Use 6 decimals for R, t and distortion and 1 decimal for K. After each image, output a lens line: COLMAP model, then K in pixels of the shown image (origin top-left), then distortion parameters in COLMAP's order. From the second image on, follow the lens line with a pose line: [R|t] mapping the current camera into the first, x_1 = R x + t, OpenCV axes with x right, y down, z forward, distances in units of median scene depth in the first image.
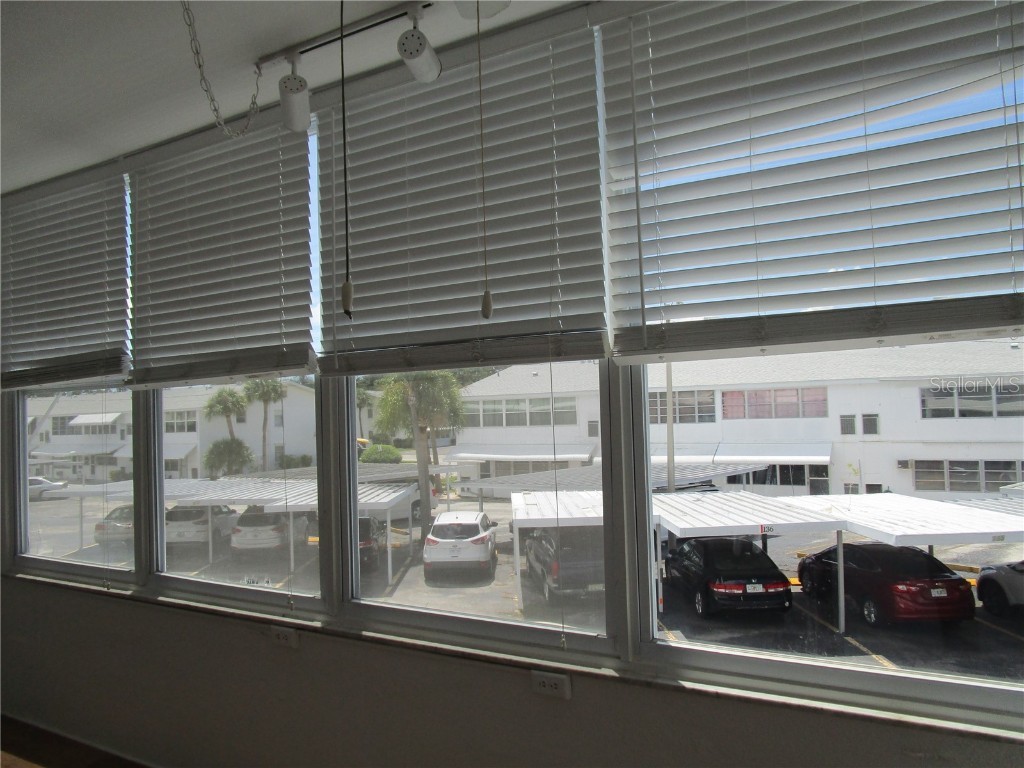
lens RADIAL K [[731.5, 0, 510.6], [0, 731.5, 386.3], [0, 0, 1]] dist [-0.028261, 0.014754]
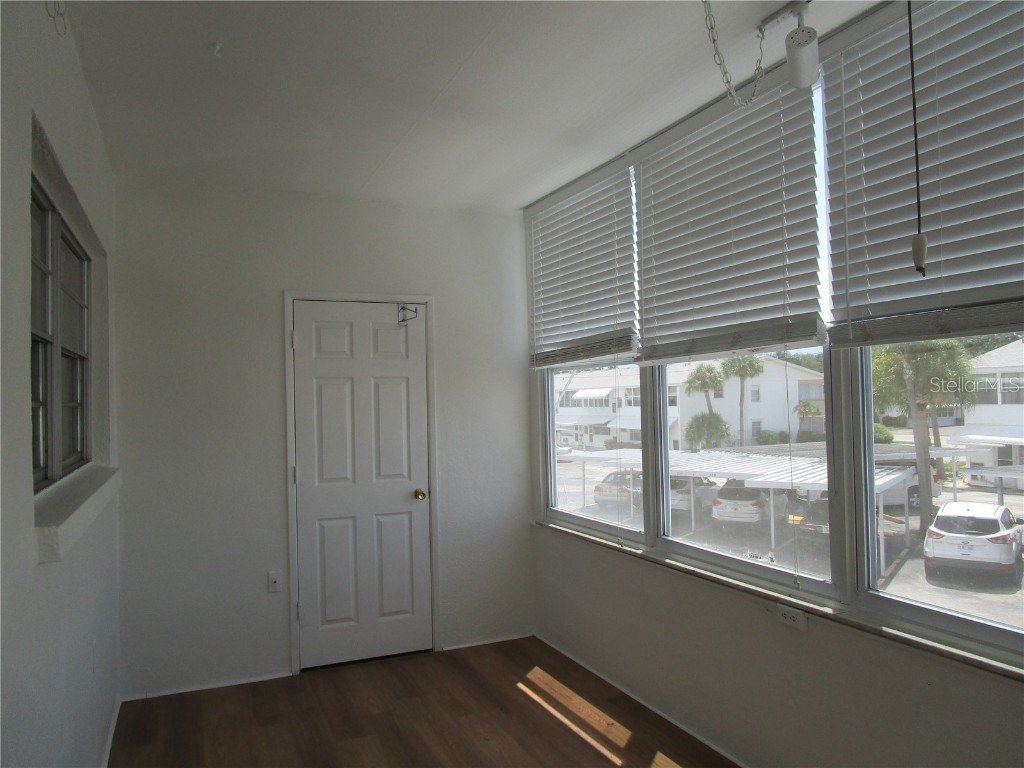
lens RADIAL K [[731.5, 0, 510.6], [0, 731.5, 386.3], [0, 0, 1]] dist [-0.028261, 0.014754]
pose [[0.810700, -0.001683, -0.585460, -0.011050], [0.021539, 0.999405, 0.026952, 0.000420], [0.585066, -0.034460, 0.810253, 0.000990]]
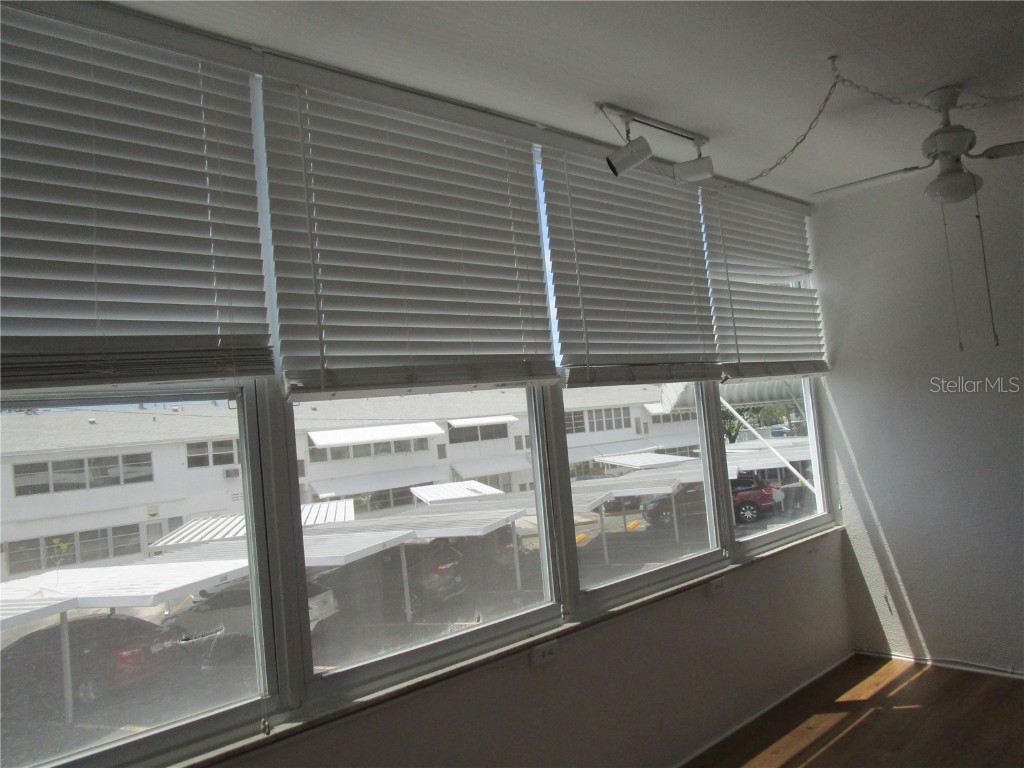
lens RADIAL K [[743.7, 0, 512.0], [0, 743.7, 384.0], [0, 0, 1]] dist [-0.035364, 0.005868]
pose [[0.308322, 0.057733, 0.949529, -0.308125], [0.053042, 0.995560, -0.077755, 0.014767], [-0.949802, 0.074339, 0.303891, 0.171814]]
